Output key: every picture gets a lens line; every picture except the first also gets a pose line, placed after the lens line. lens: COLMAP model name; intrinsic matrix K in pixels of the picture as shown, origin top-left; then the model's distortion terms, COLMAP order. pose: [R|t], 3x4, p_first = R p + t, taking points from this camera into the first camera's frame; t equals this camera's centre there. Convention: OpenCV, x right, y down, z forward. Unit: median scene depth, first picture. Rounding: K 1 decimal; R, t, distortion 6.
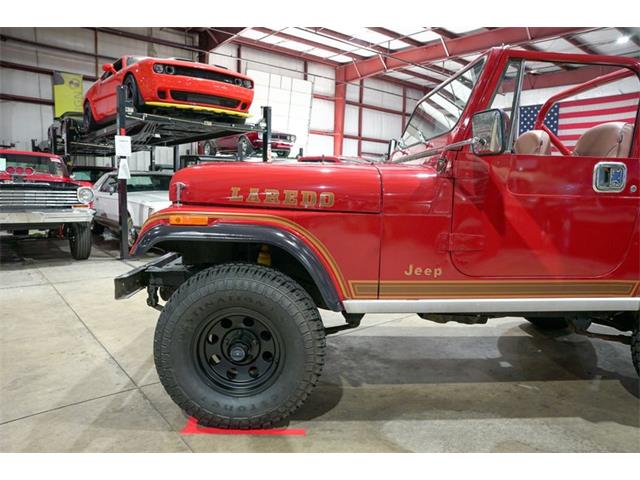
lens RADIAL K [[438.2, 0, 321.8], [0, 438.2, 240.3], [0, 0, 1]] dist [-0.140414, 0.109390]
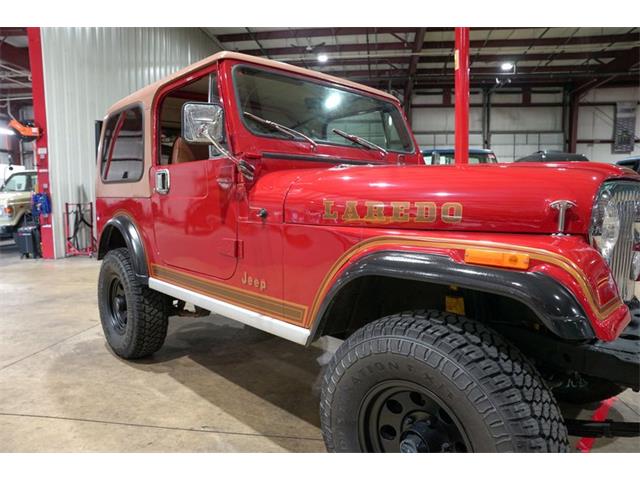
lens RADIAL K [[438.2, 0, 321.9], [0, 438.2, 239.7], [0, 0, 1]] dist [-0.140414, 0.109390]
pose [[-0.675082, -0.092953, 0.731864, -0.158901], [0.076964, 0.977744, 0.195175, -0.078953], [-0.733717, 0.188086, -0.652903, 0.616652]]
